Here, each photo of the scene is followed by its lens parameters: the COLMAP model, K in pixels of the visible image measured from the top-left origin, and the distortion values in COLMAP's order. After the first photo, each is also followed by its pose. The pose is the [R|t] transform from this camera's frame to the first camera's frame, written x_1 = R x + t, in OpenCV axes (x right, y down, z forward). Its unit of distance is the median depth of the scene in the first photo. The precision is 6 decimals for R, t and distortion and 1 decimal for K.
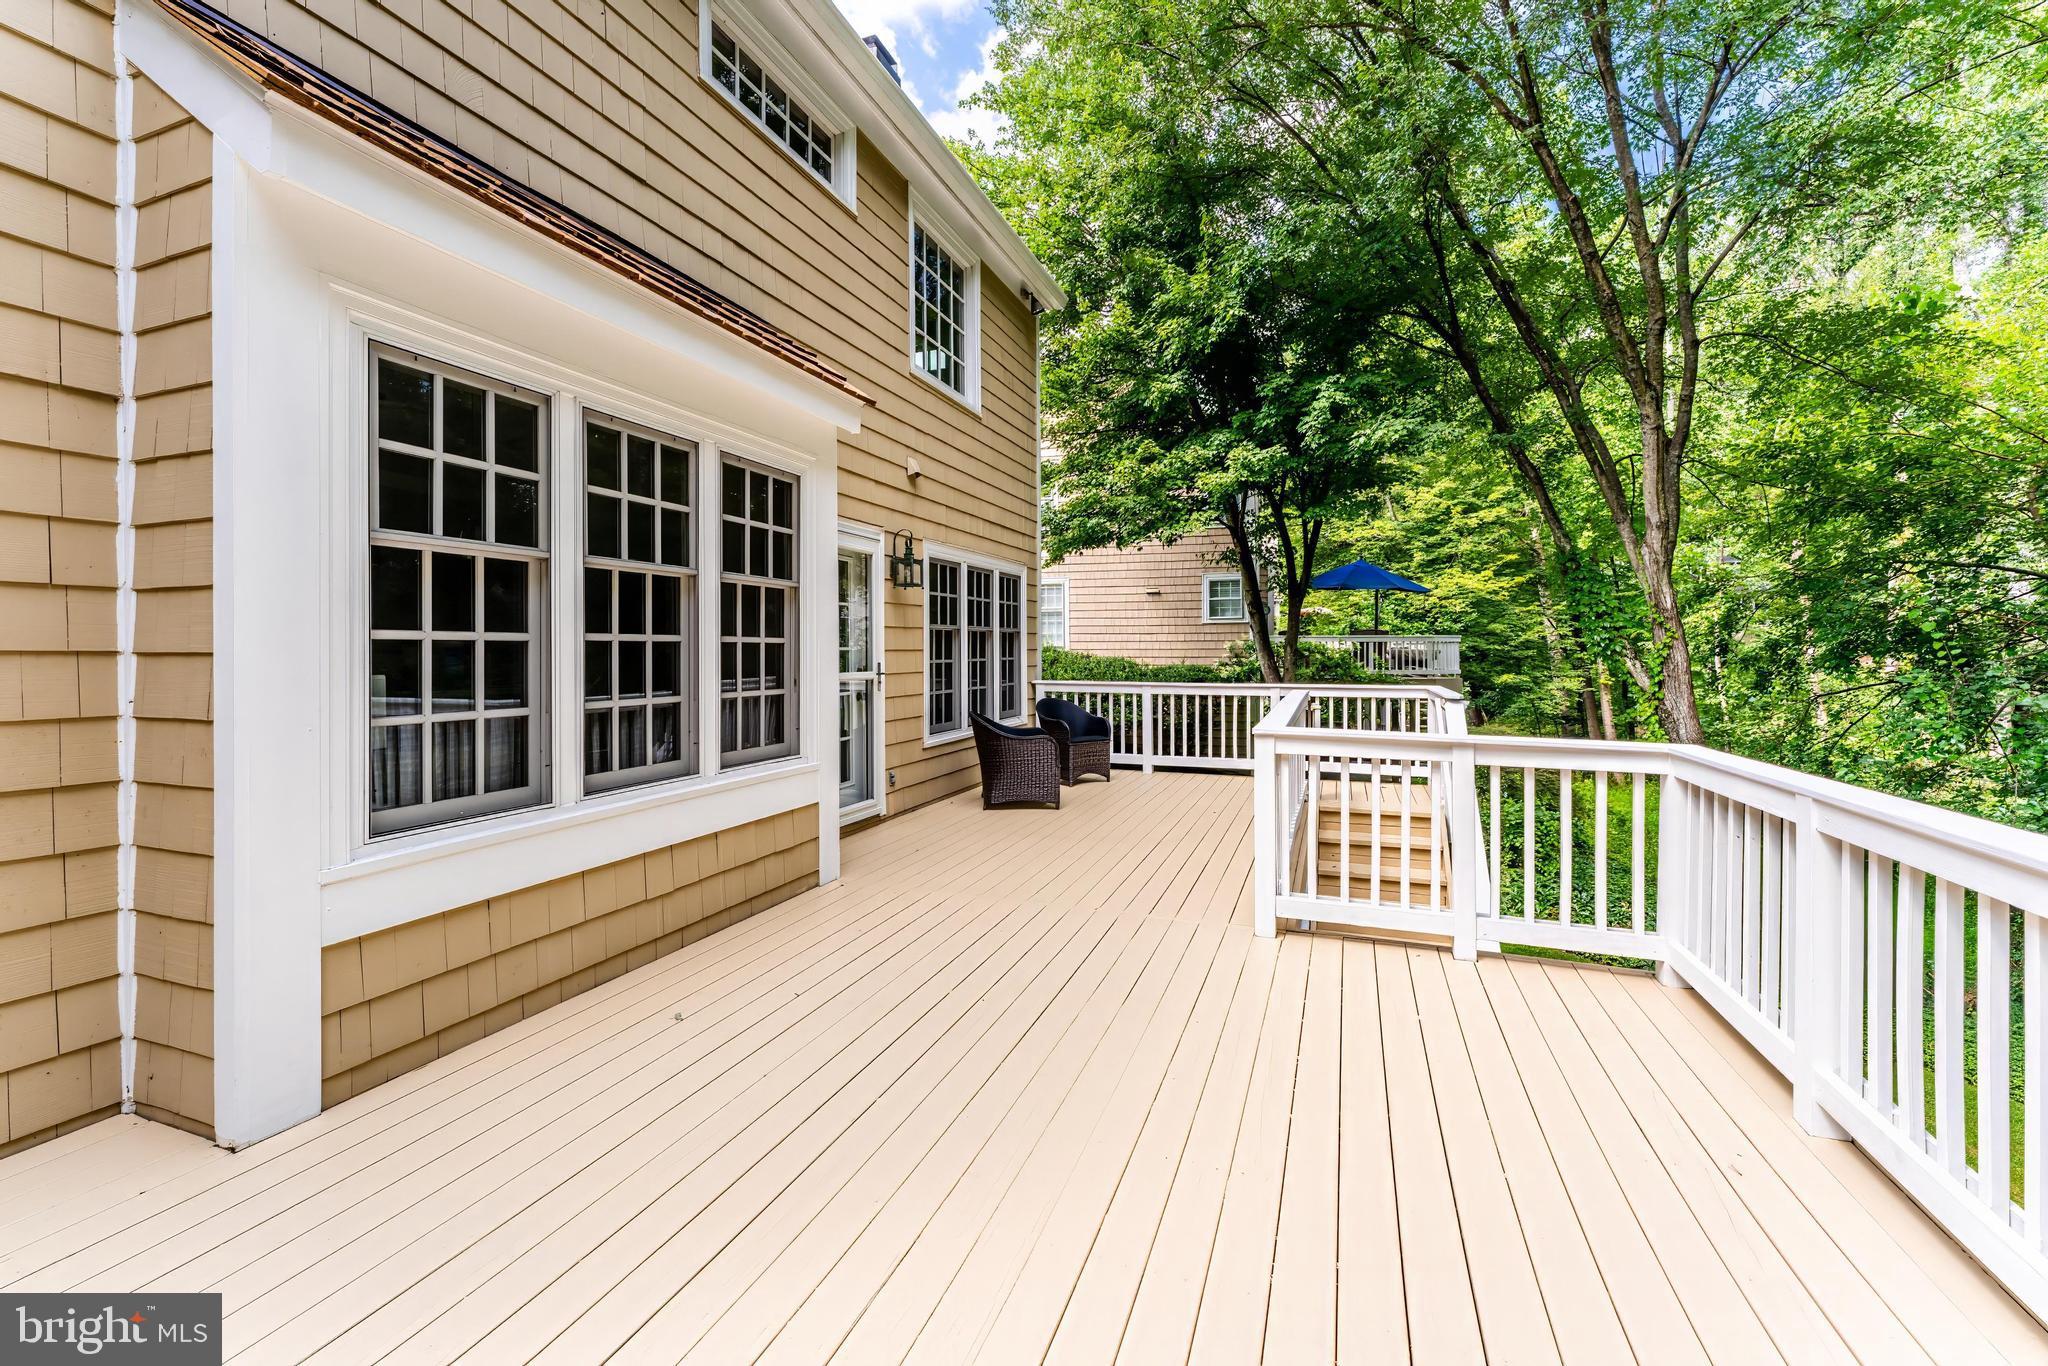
lens RADIAL K [[841.7, 0, 1044.1], [0, 841.7, 648.0], [0, 0, 1]] dist [0.002932, -0.000254]
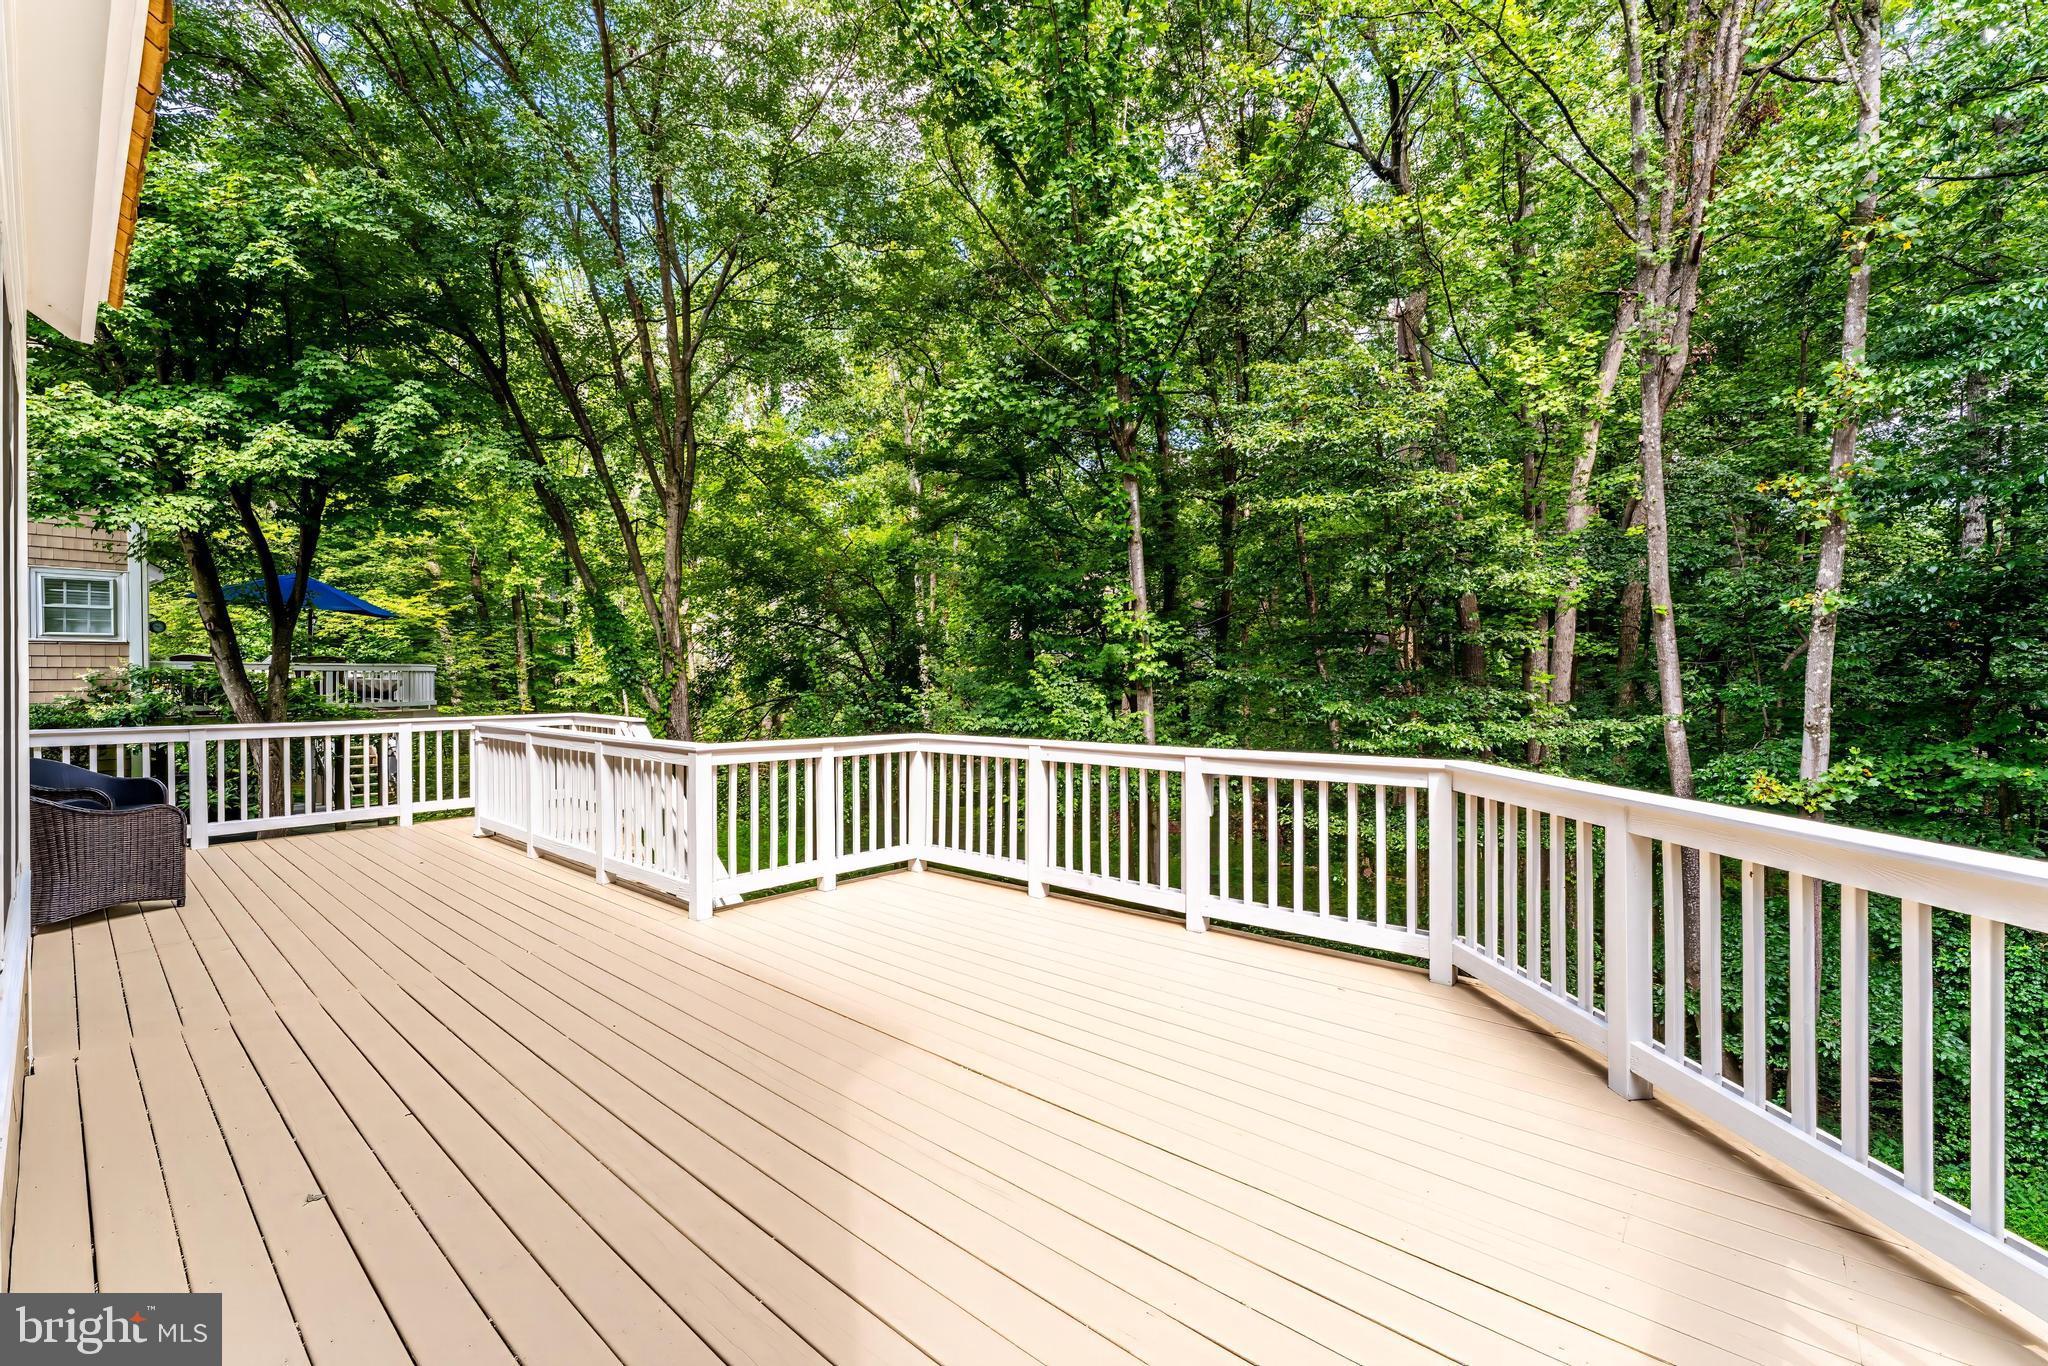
lens RADIAL K [[841.7, 0, 1021.0], [0, 841.7, 677.5], [0, 0, 1]] dist [0.002932, -0.000254]
pose [[0.350657, -0.000511, 0.936504, -0.810194], [-0.000225, 1.000000, 0.000630, -0.005883], [-0.936504, -0.000431, 0.350657, 0.172702]]
